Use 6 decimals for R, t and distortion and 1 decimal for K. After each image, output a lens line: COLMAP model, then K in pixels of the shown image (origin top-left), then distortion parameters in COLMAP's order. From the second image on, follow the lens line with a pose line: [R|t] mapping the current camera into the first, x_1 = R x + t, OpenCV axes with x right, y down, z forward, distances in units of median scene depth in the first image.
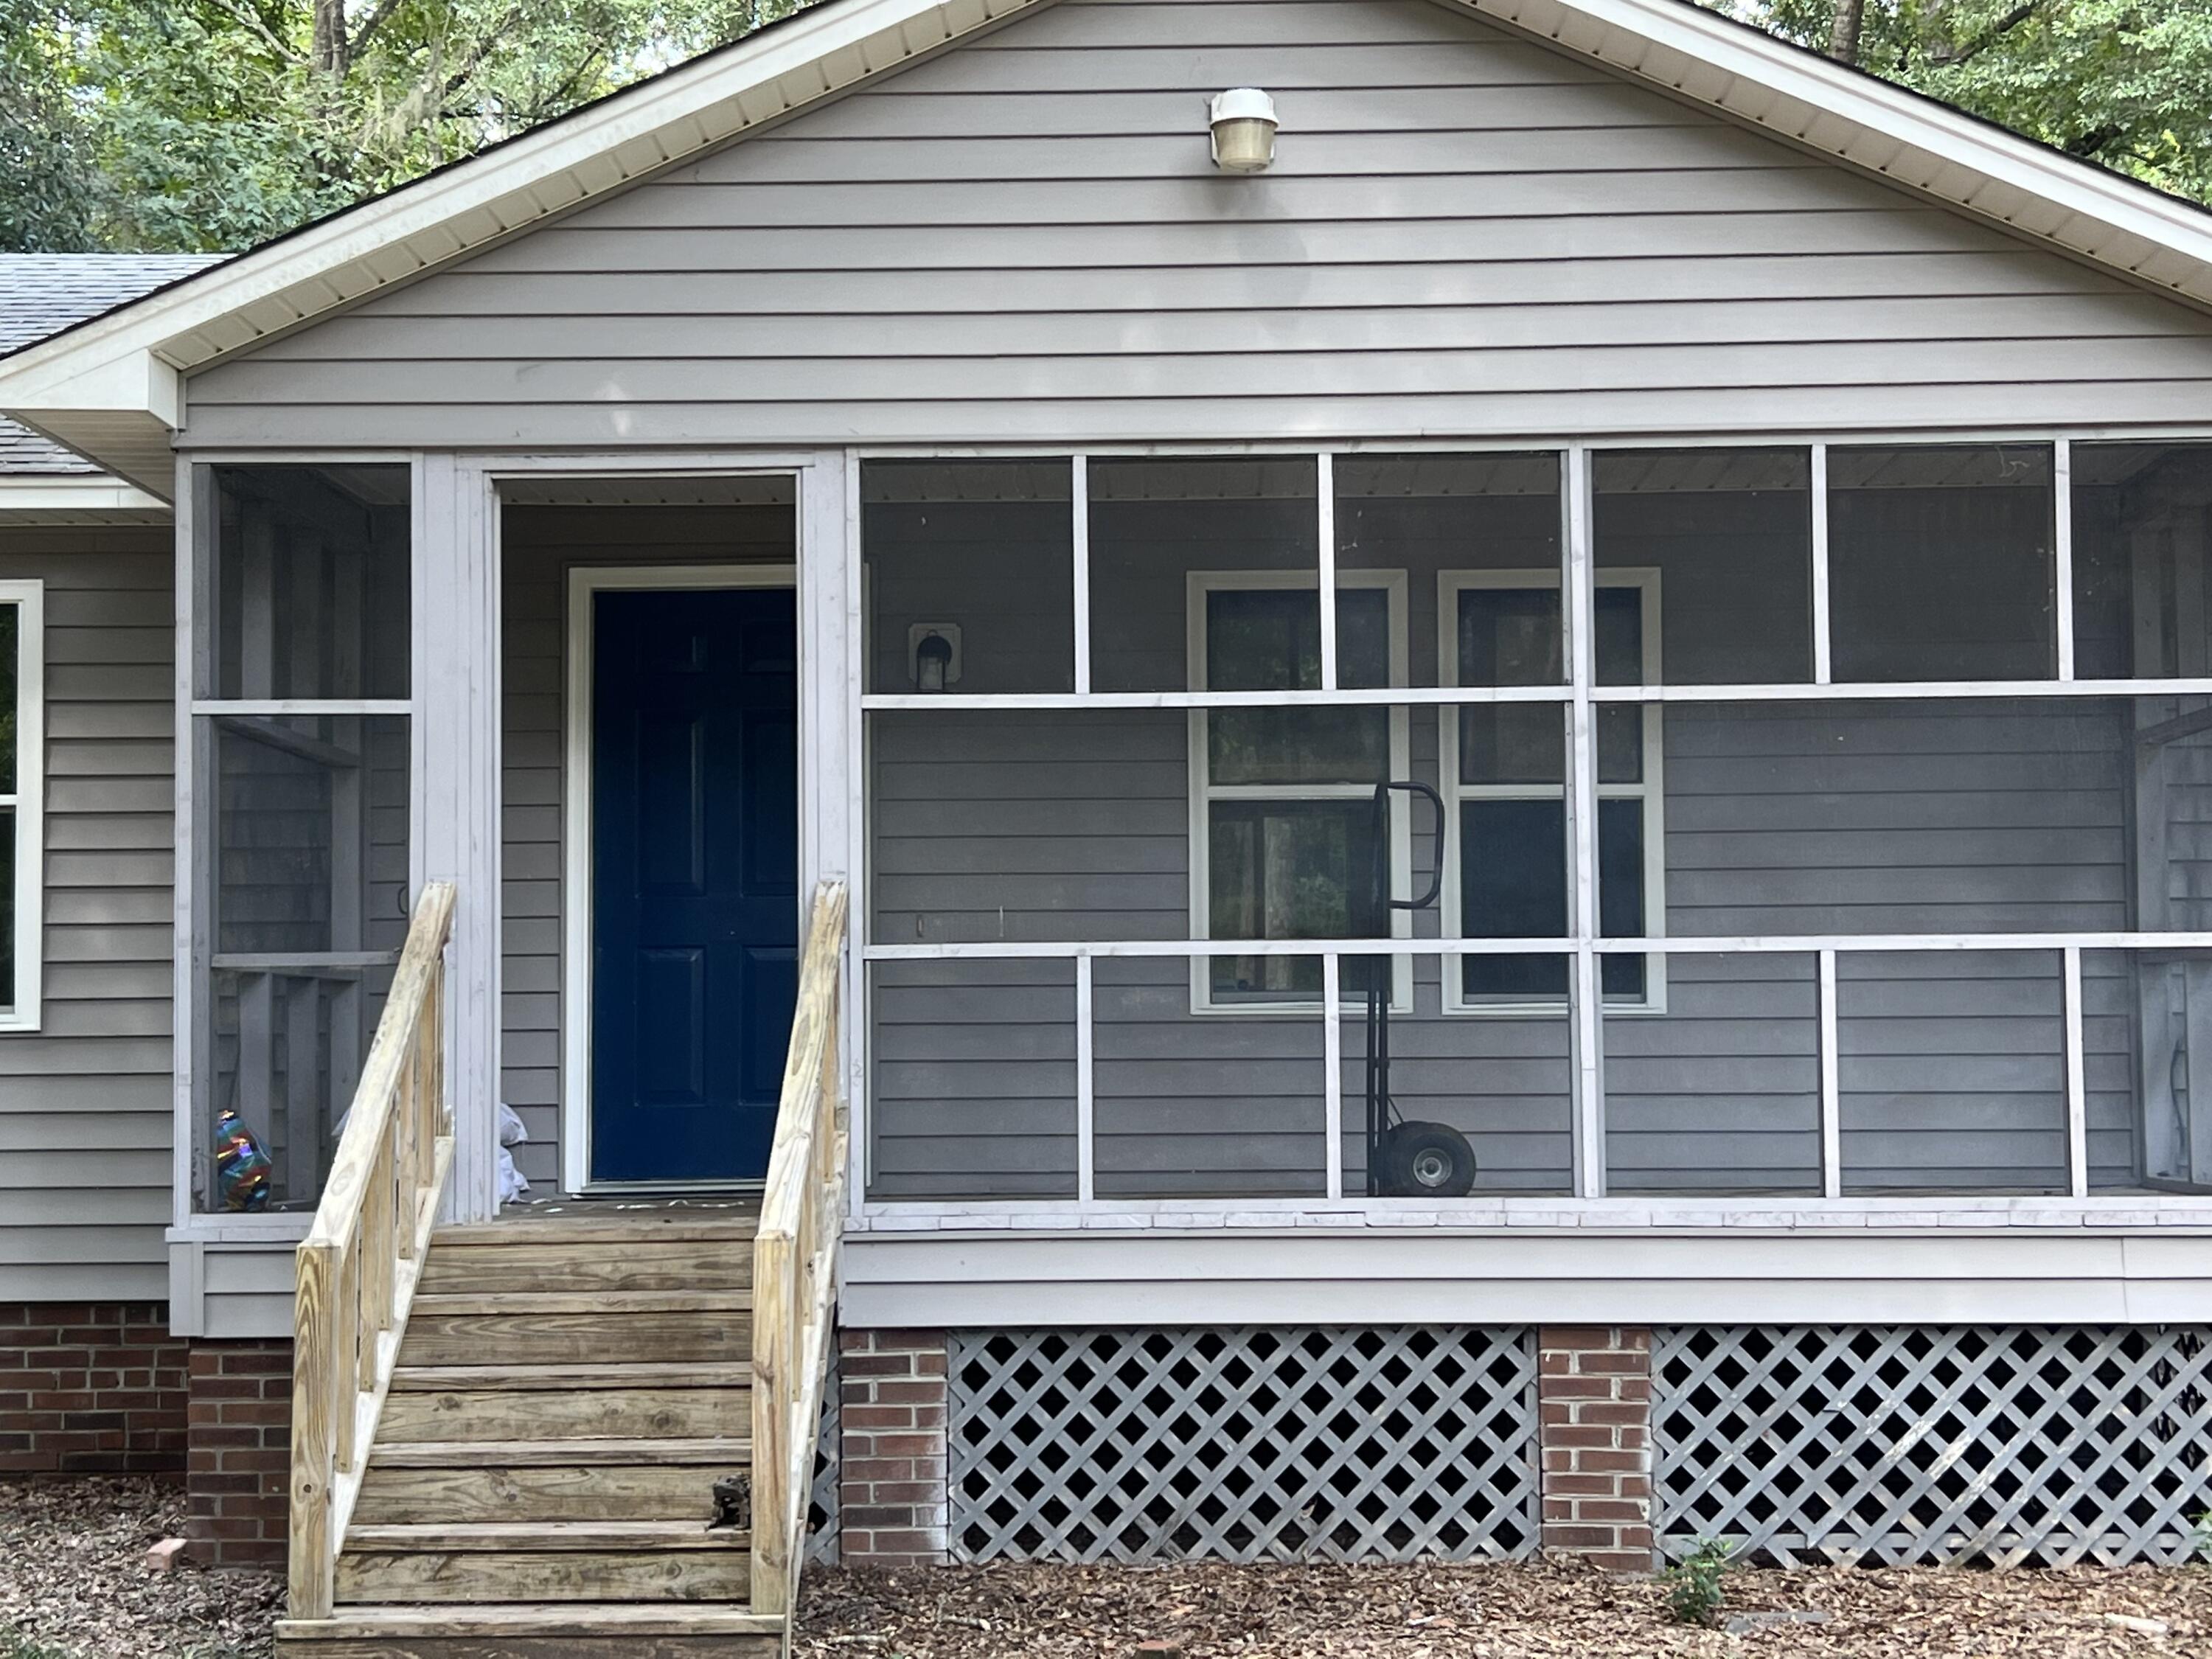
lens RADIAL K [[3613.4, 0, 1110.8], [0, 3613.4, 836.9], [0, 0, 1]] dist [0.137166, 0.000000]
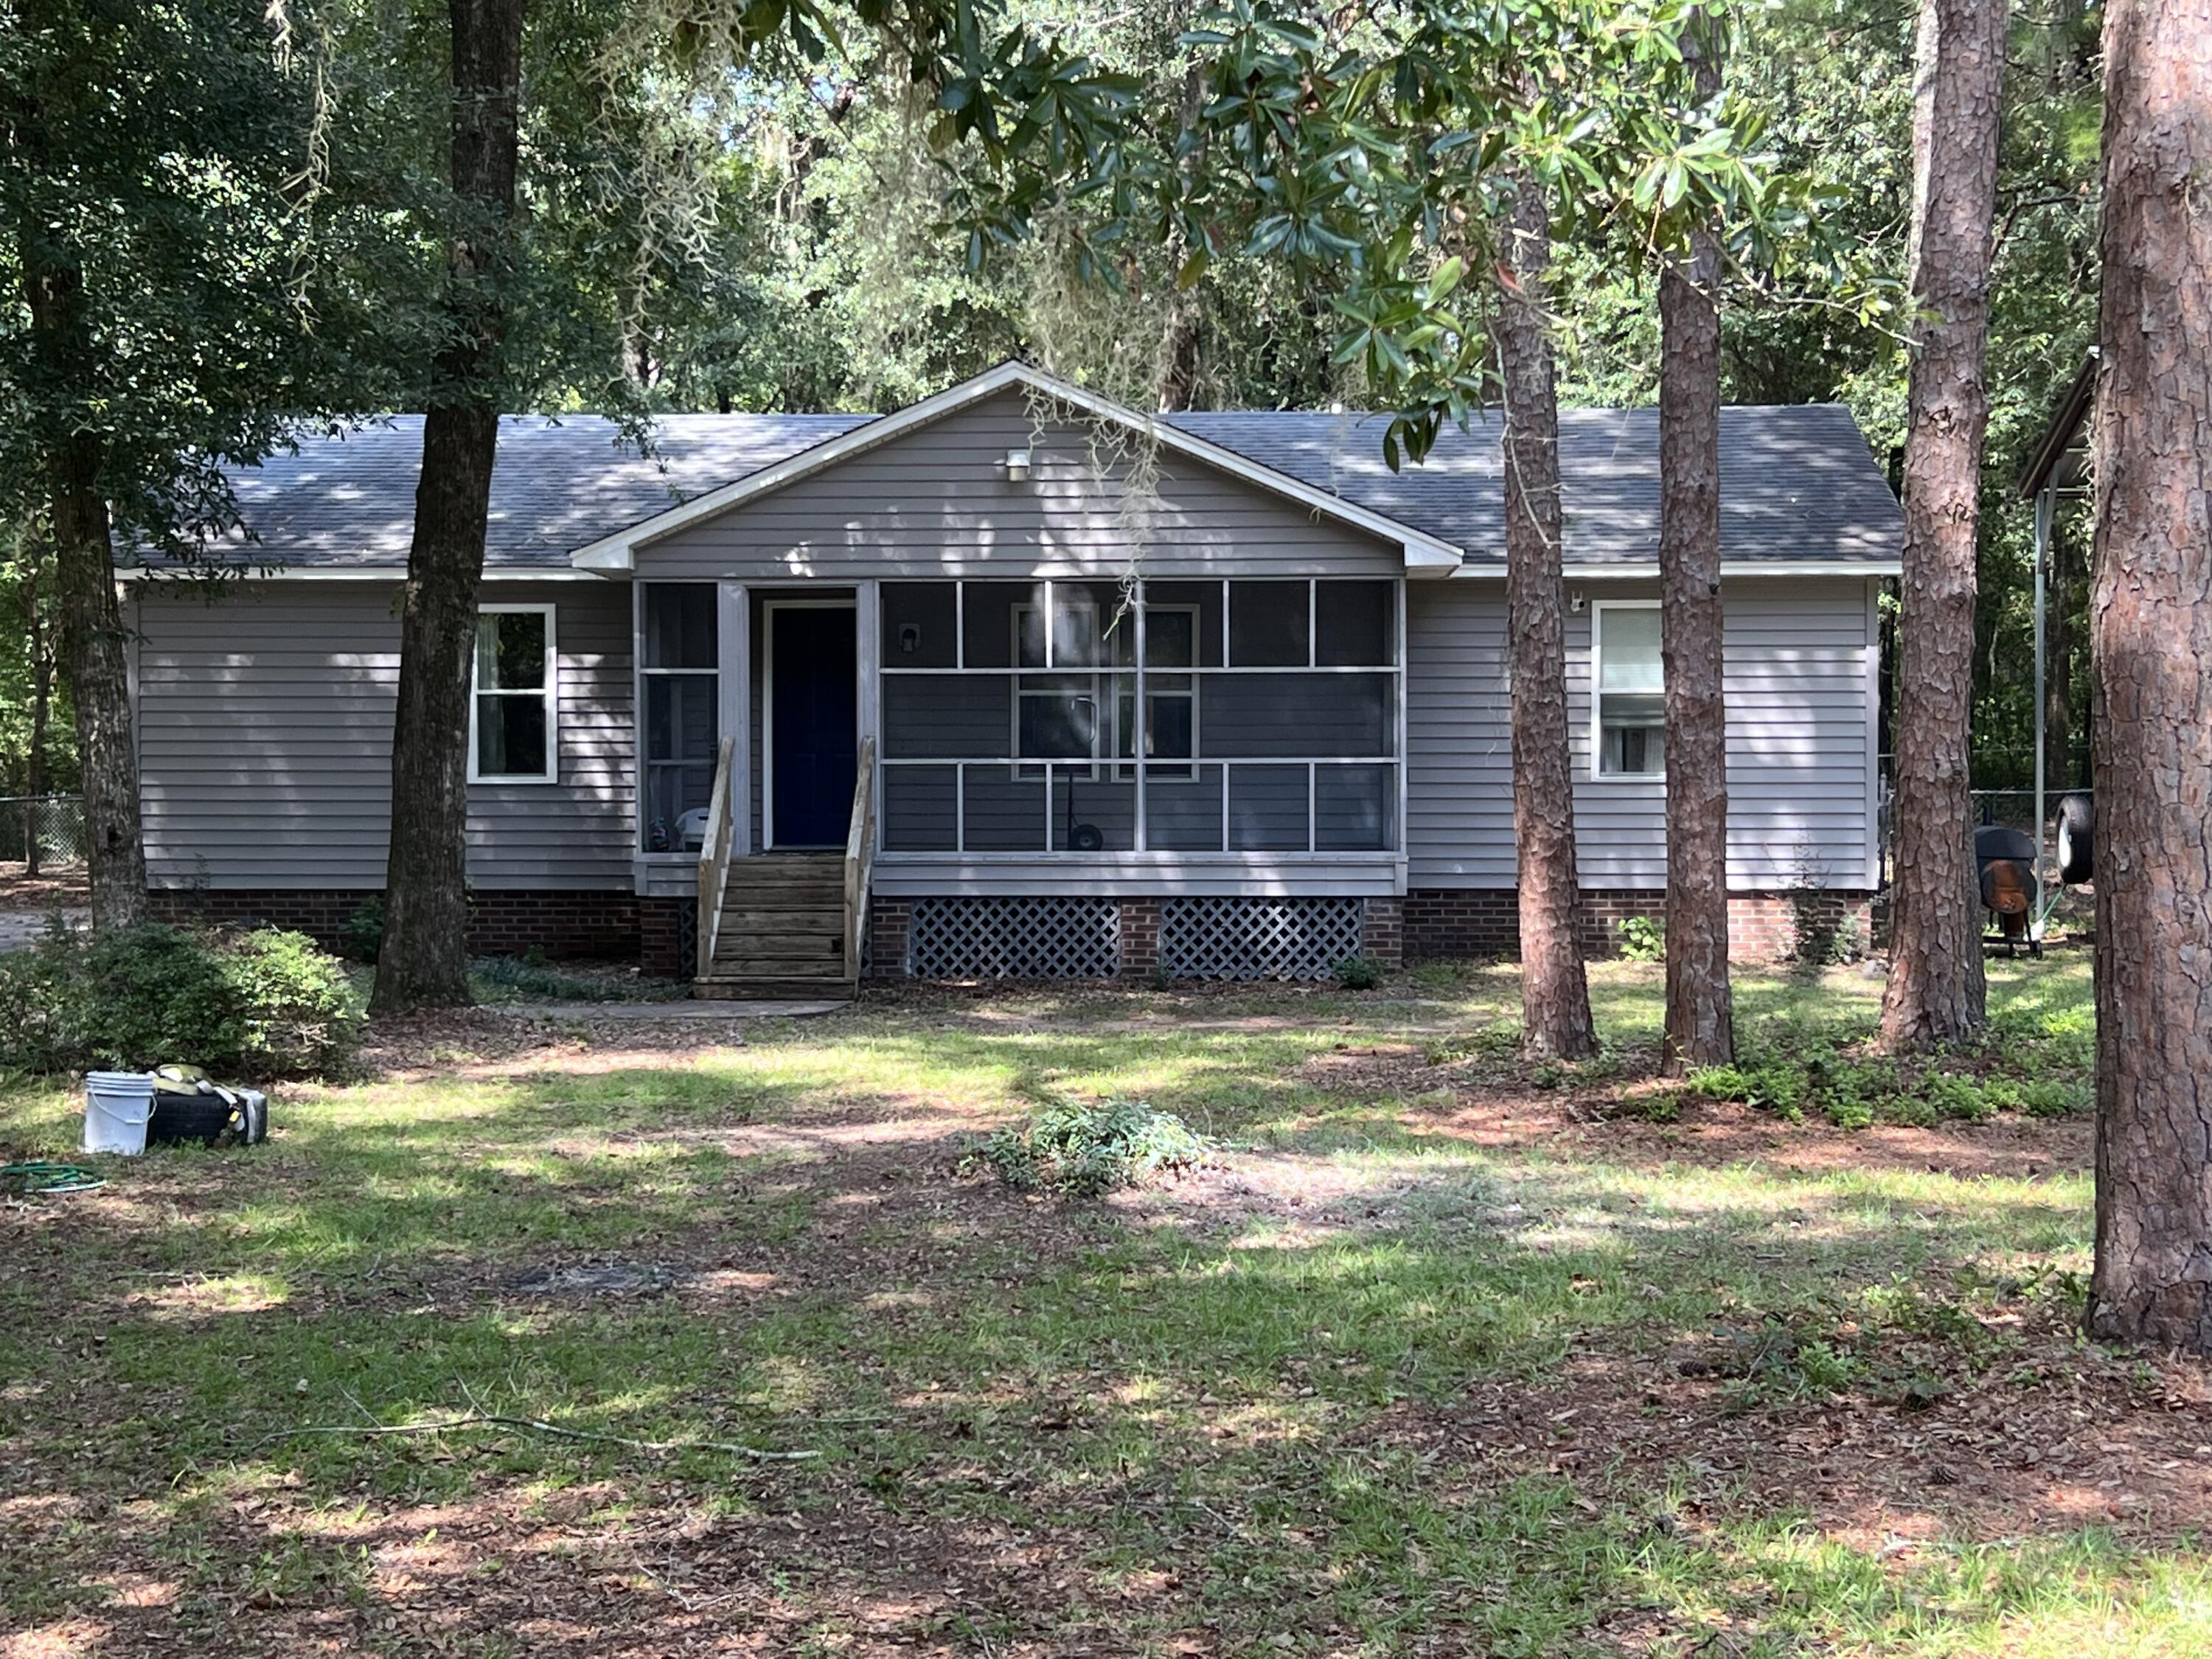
lens RADIAL K [[3613.4, 0, 1099.6], [0, 3613.4, 827.5], [0, 0, 1]] dist [0.137166, 0.000000]
pose [[0.999942, 0.007621, -0.007646, 0.122163], [-0.006994, 0.996863, 0.078833, -0.139289], [0.008223, -0.078775, 0.996859, -1.786074]]
